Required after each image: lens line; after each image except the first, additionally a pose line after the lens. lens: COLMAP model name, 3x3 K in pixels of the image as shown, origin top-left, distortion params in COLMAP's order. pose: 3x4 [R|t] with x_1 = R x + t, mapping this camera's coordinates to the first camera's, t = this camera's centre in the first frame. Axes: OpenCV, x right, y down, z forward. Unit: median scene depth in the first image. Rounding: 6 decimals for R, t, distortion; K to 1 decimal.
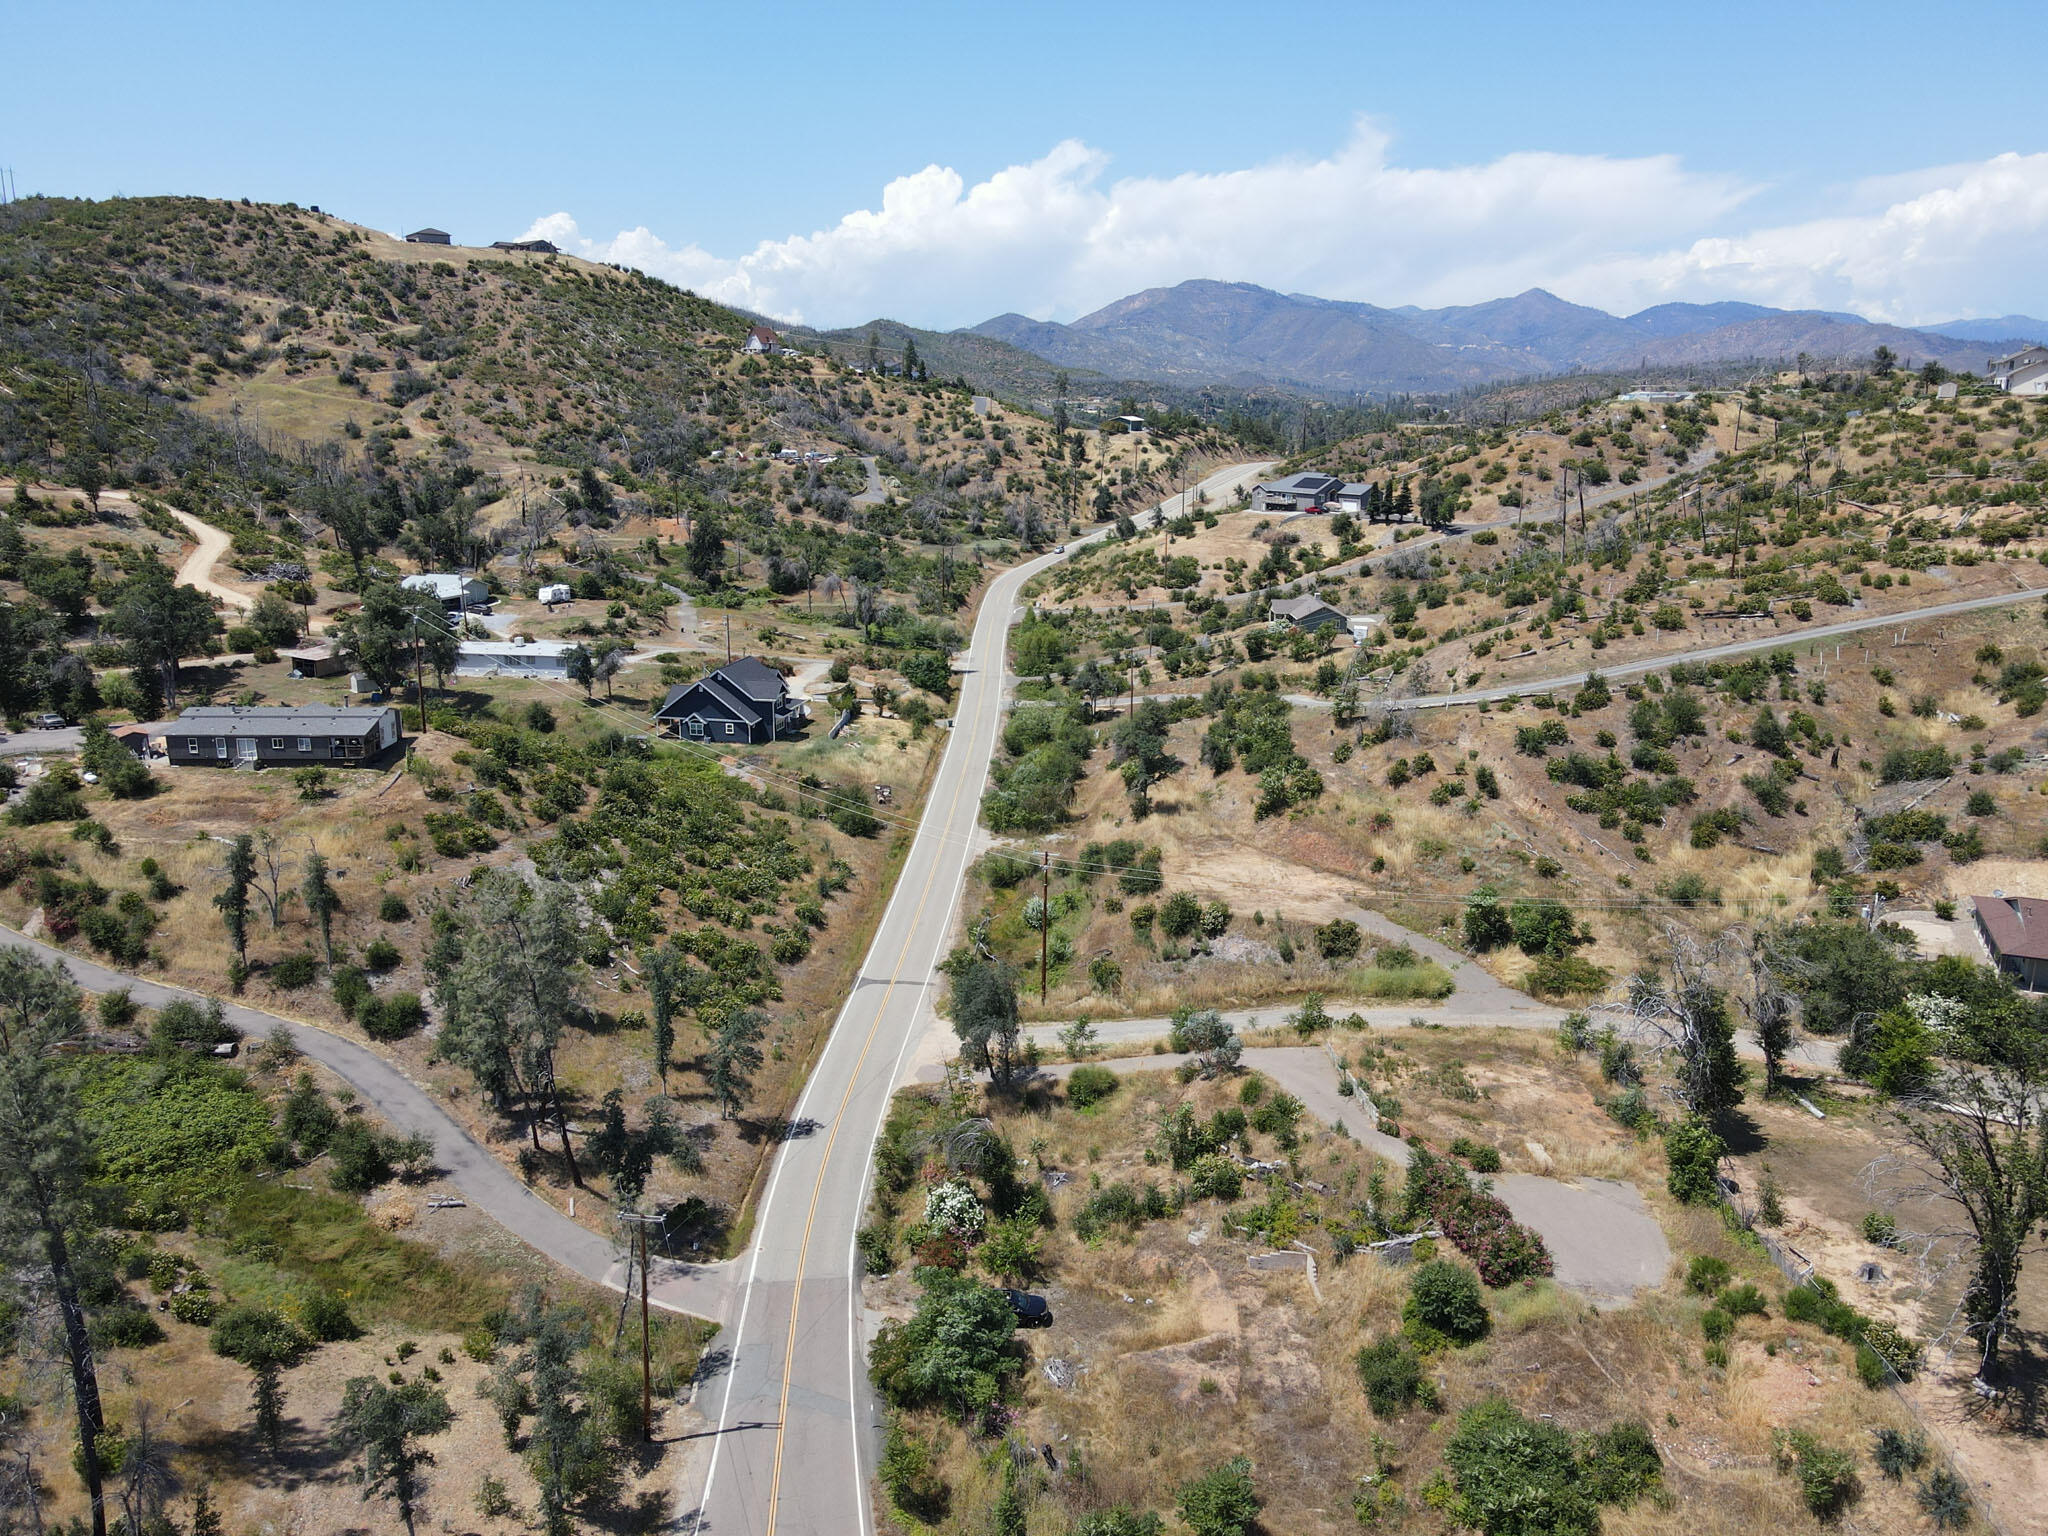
lens RADIAL K [[1497.5, 0, 1036.5], [0, 1497.5, 778.3], [0, 0, 1]] dist [0.026761, -0.005794]
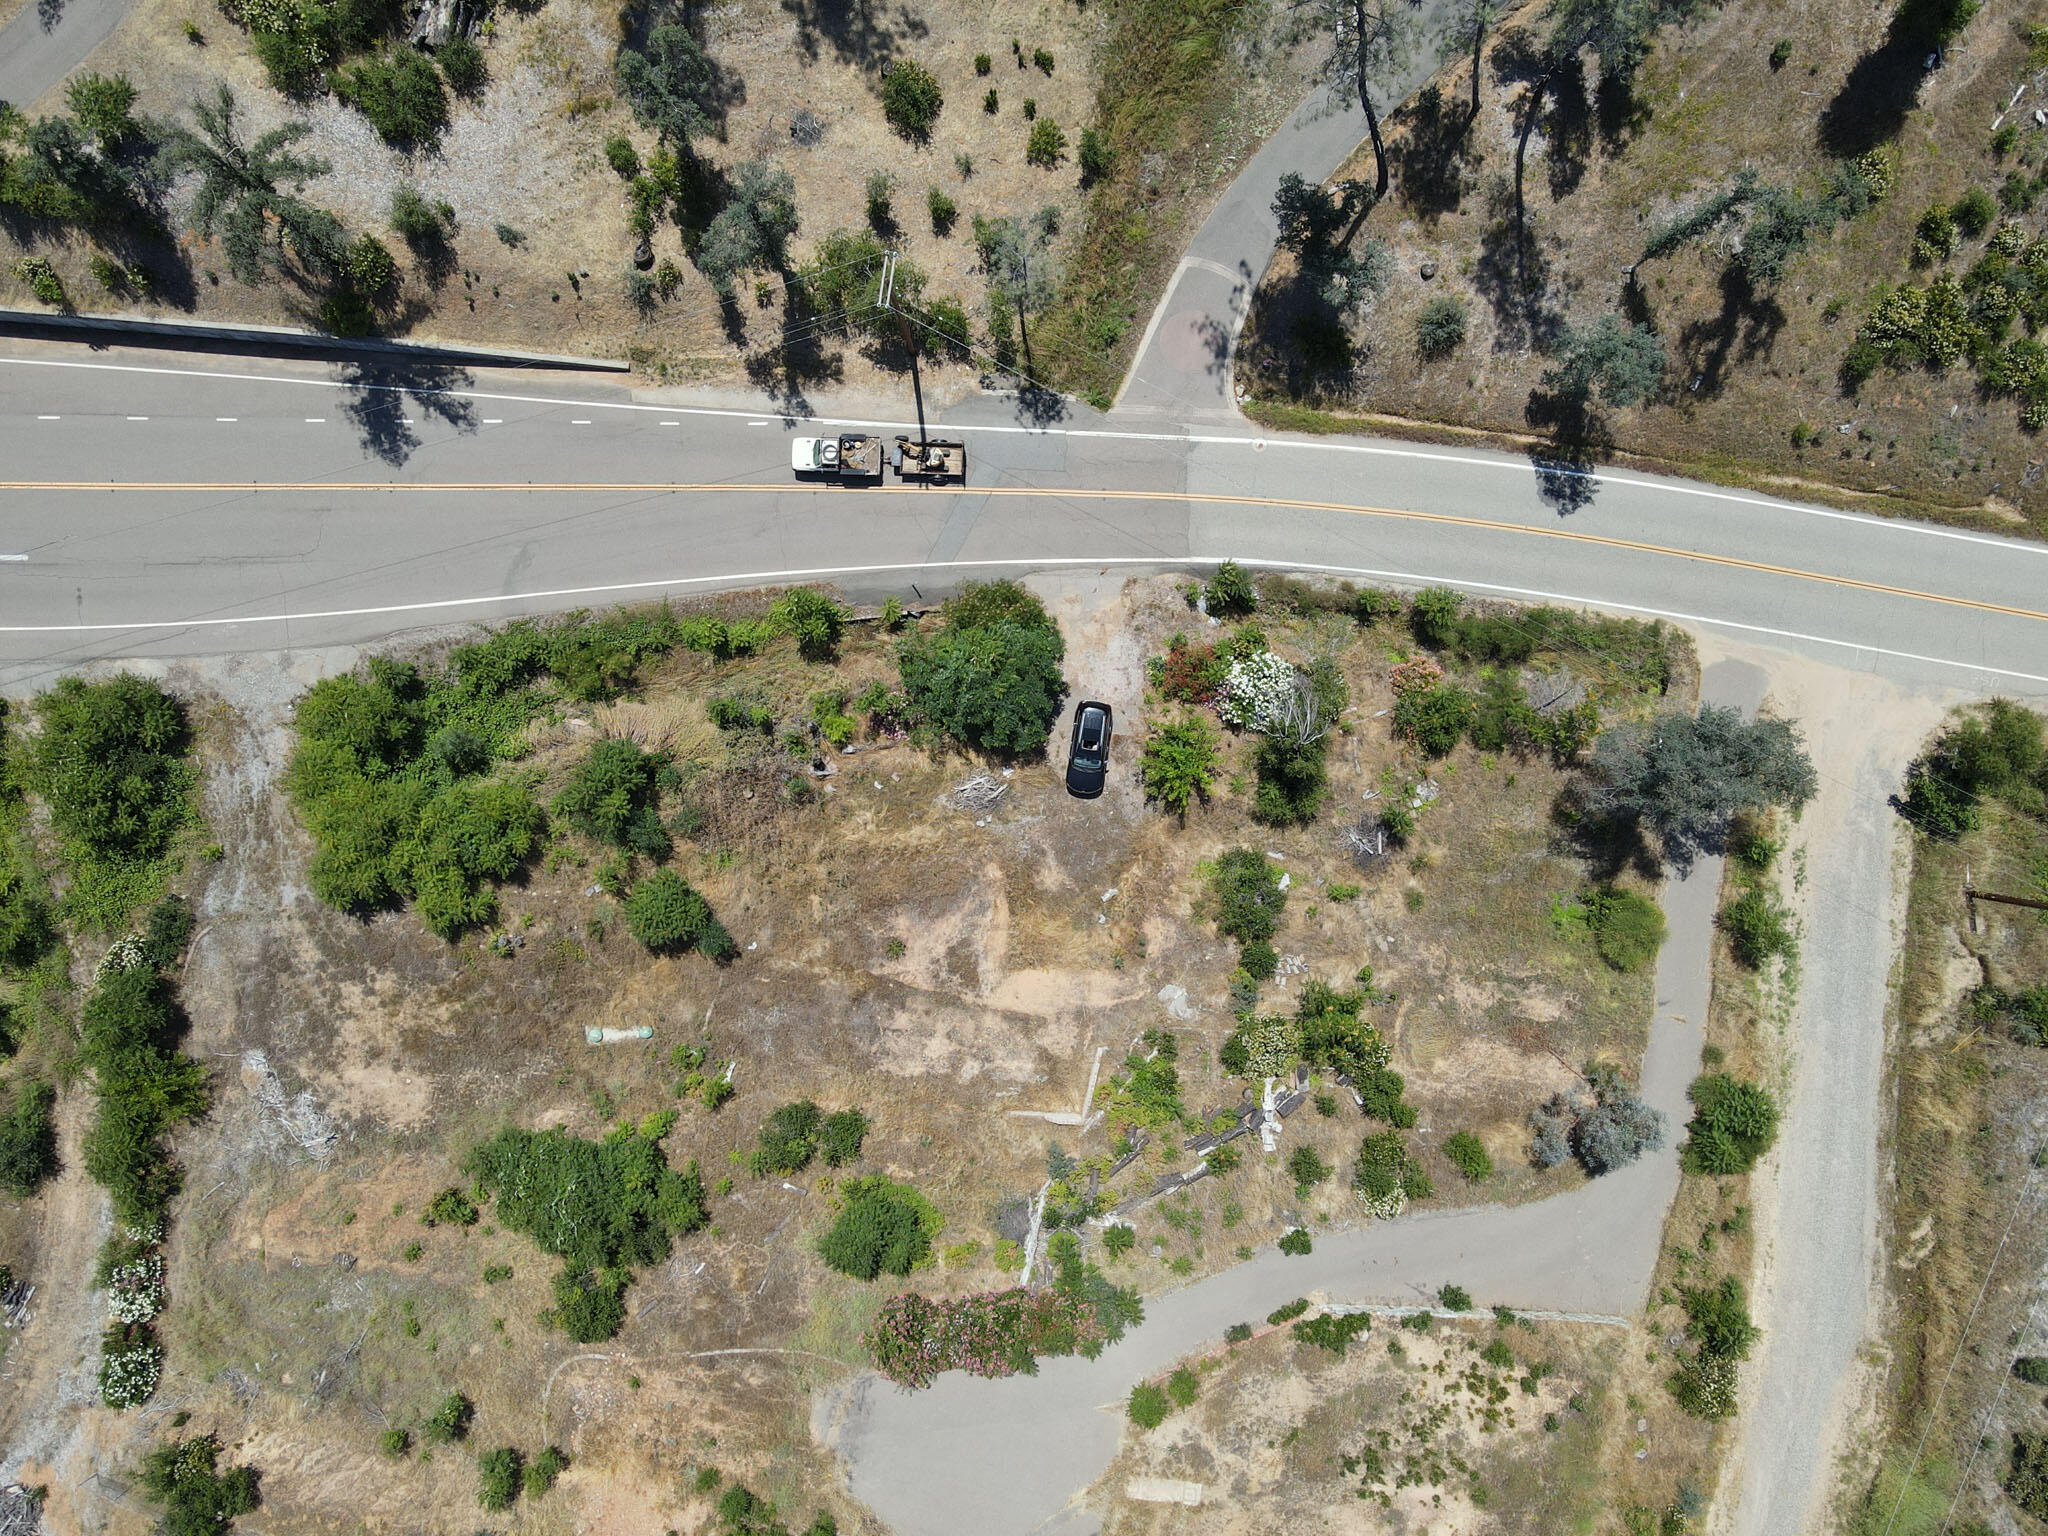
lens RADIAL K [[1497.5, 0, 1033.5], [0, 1497.5, 772.5], [0, 0, 1]] dist [0.026761, -0.005794]
pose [[-0.114586, 0.993400, -0.005202, 0.003552], [-0.248963, -0.023647, 0.968224, -0.484001], [0.961711, 0.112240, 0.250030, 0.821118]]
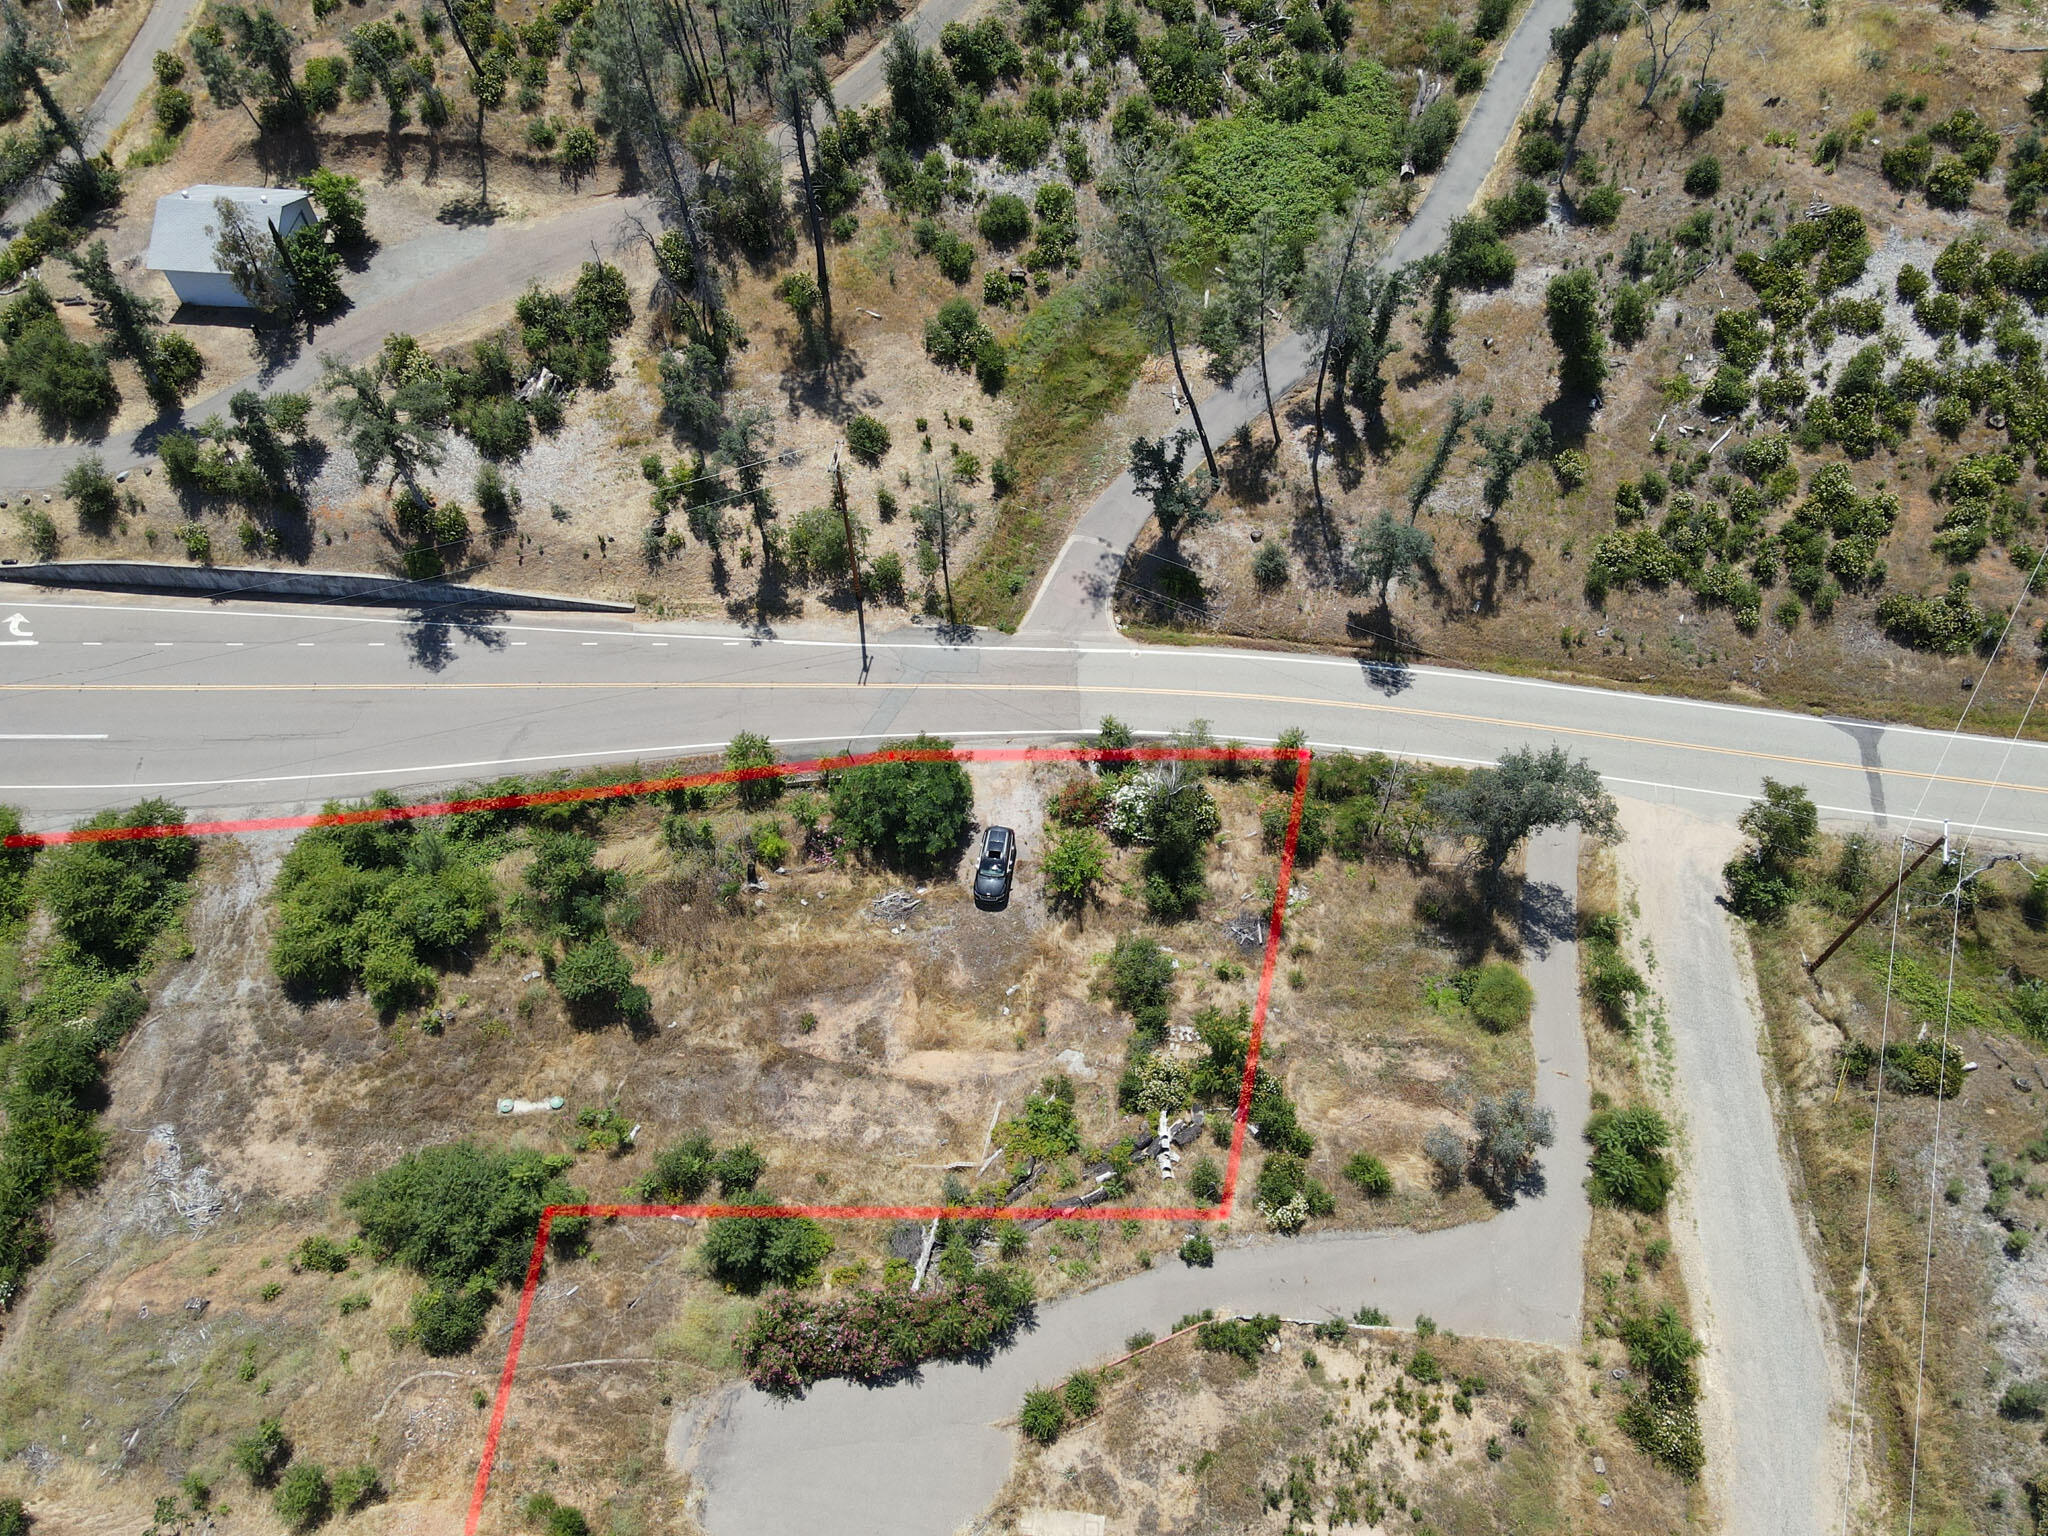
lens RADIAL K [[1497.5, 0, 1025.8], [0, 1497.5, 758.0], [0, 0, 1]] dist [0.026761, -0.005794]
pose [[-0.113365, 0.820893, -0.559716, 0.485019], [-0.245676, 0.522694, 0.816354, -0.488406], [0.962700, 0.230055, 0.142419, 0.936352]]
